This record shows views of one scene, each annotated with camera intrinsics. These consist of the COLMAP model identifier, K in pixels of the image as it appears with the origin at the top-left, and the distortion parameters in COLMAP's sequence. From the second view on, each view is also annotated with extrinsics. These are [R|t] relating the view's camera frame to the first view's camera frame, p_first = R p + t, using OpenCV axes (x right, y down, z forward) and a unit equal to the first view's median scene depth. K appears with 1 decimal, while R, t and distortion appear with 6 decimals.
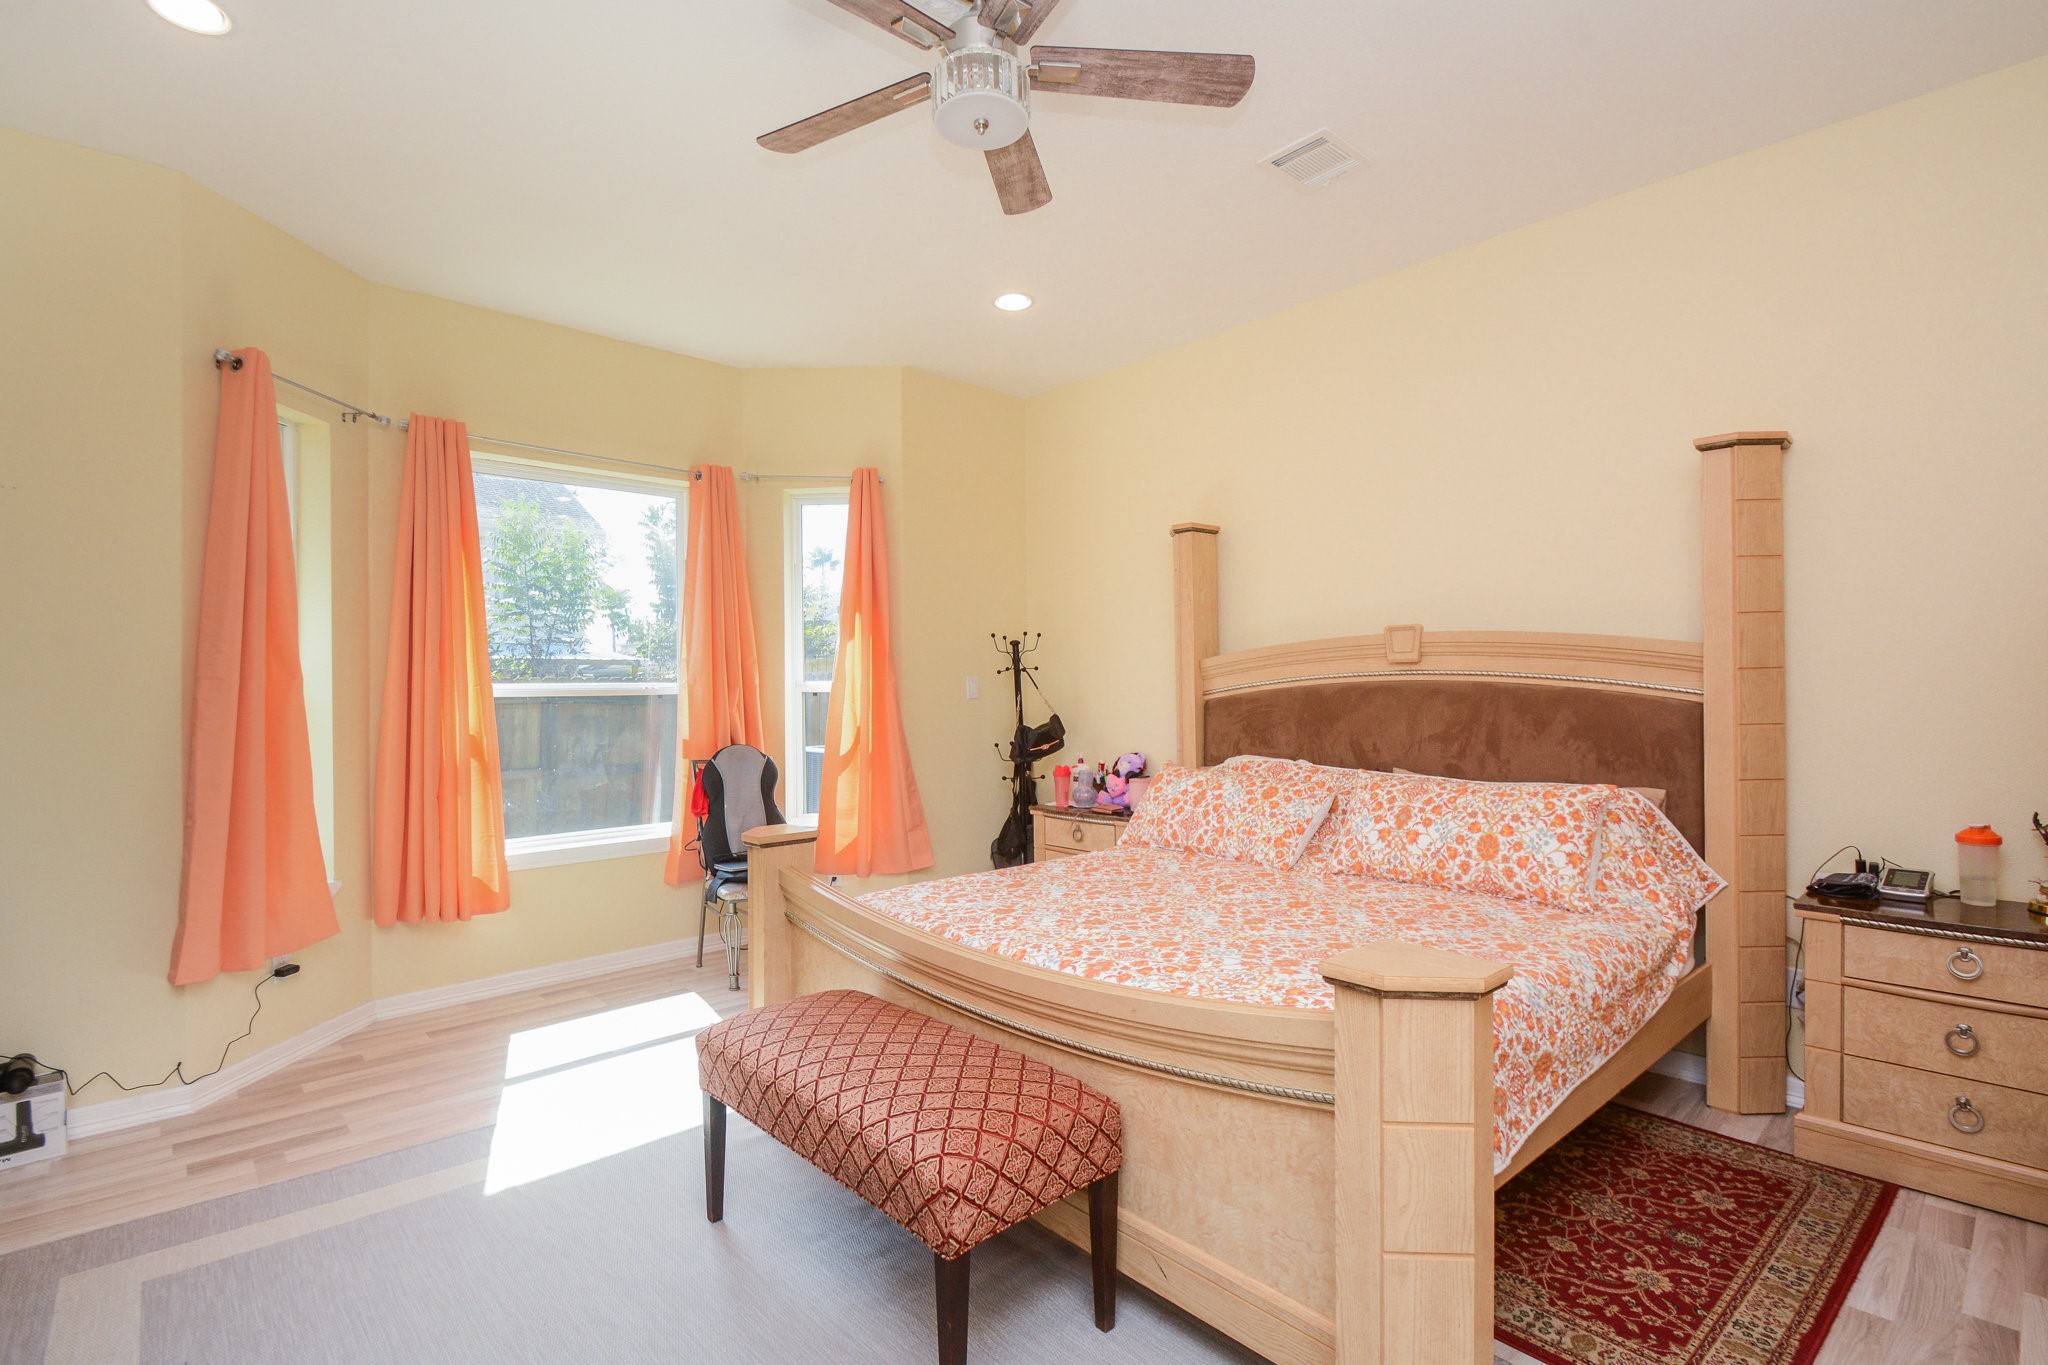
lens RADIAL K [[931.0, 0, 1016.5], [0, 931.0, 689.6], [0, 0, 1]] dist [-0.008221, -0.000985]
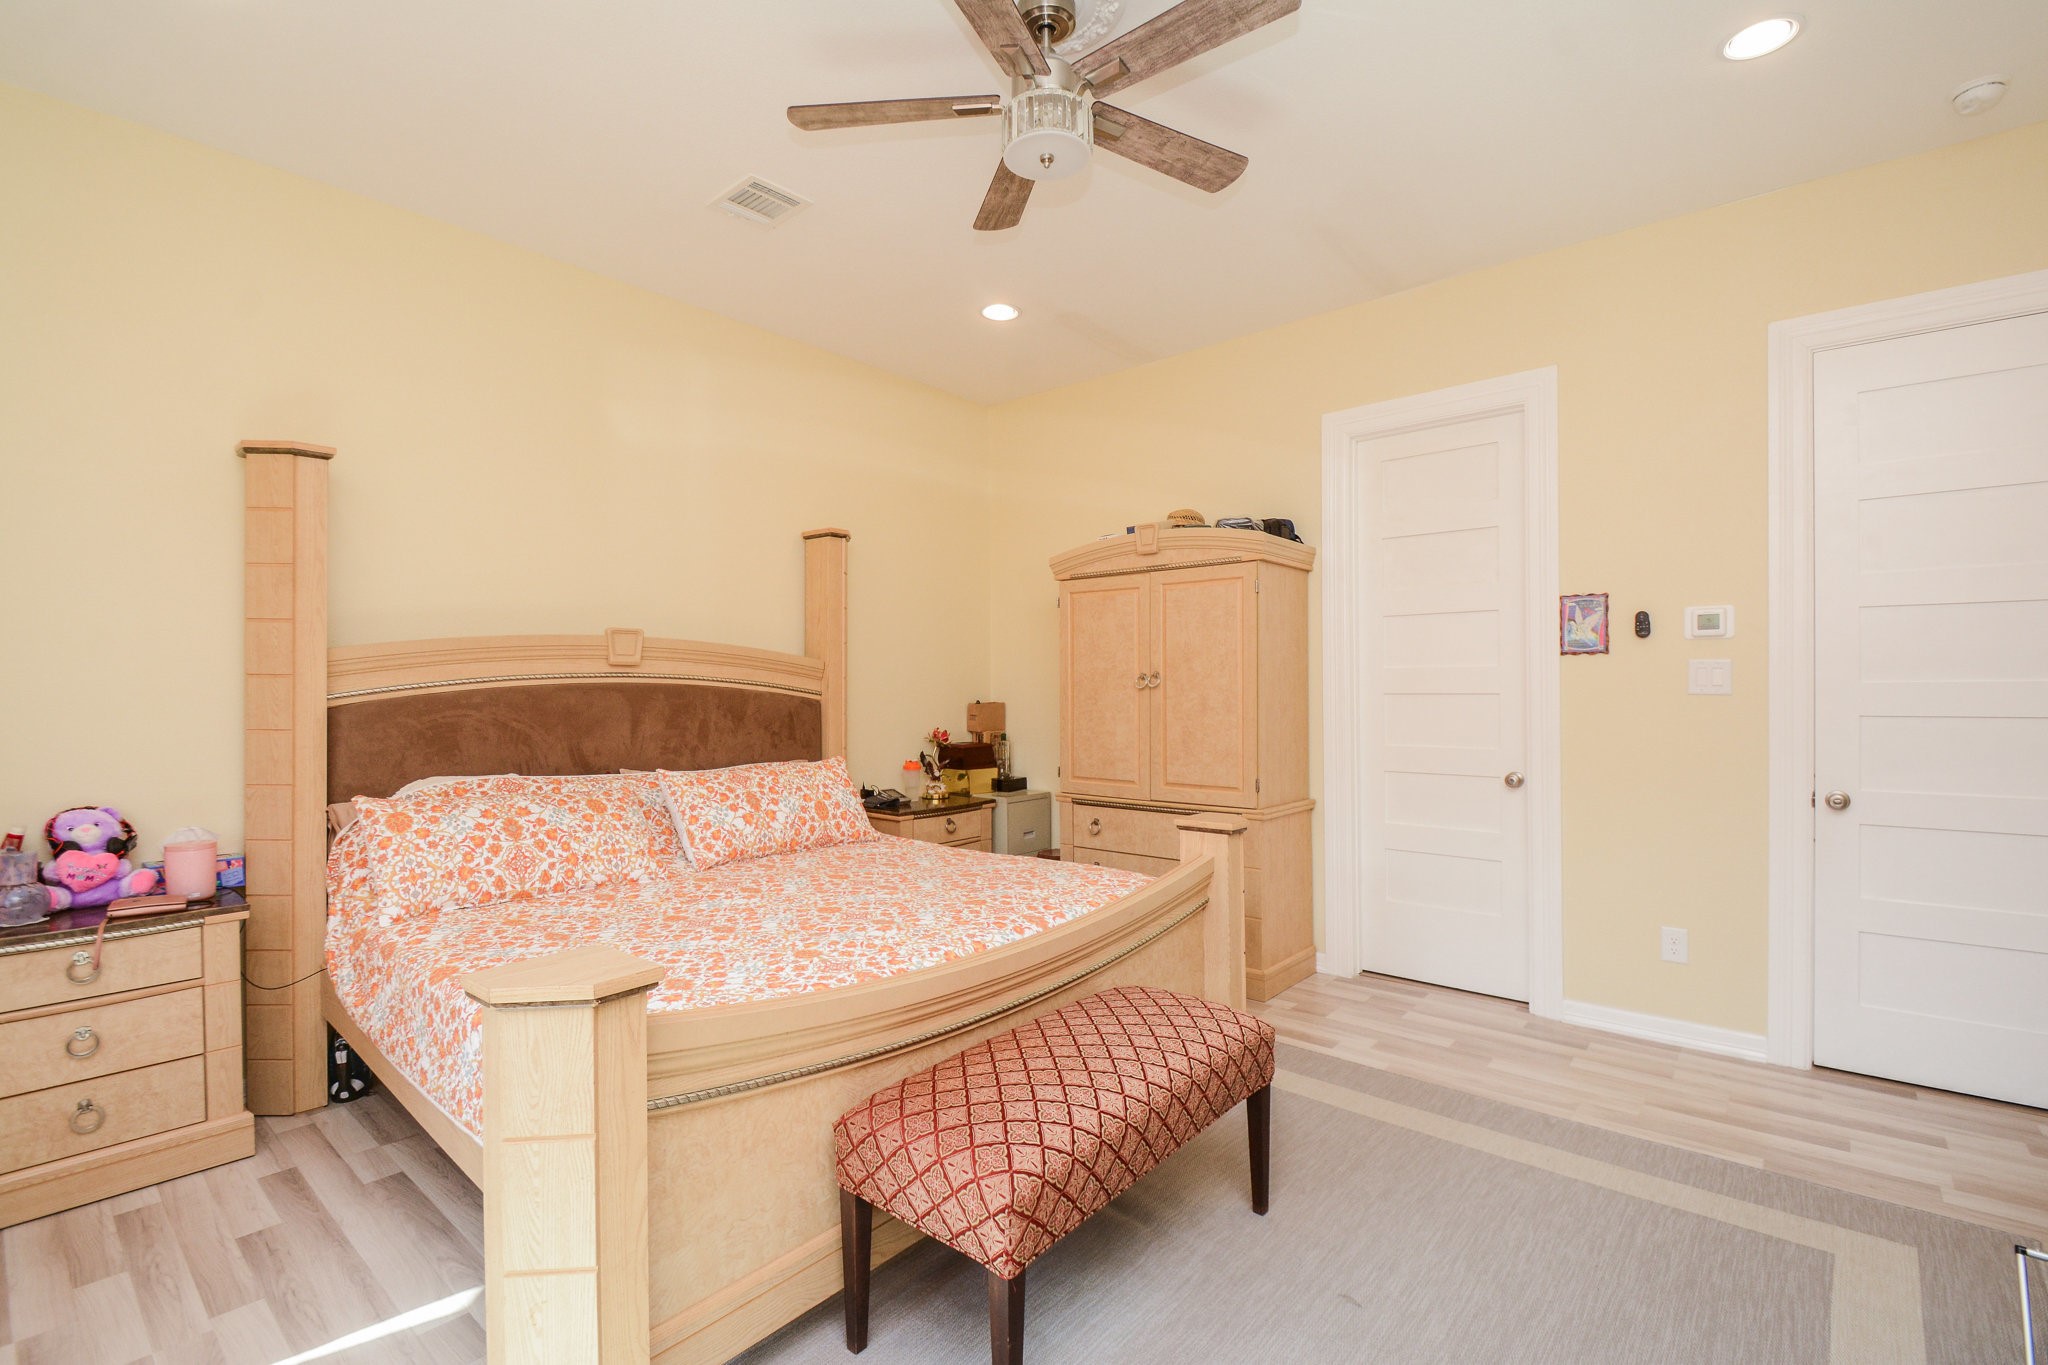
lens RADIAL K [[931.0, 0, 1017.2], [0, 931.0, 682.3], [0, 0, 1]] dist [-0.008221, -0.000985]
pose [[-0.086014, 0.008657, 0.996256, -0.674537], [0.009242, 0.999926, -0.007891, 0.002207], [-0.996251, 0.008529, -0.086088, 0.690473]]
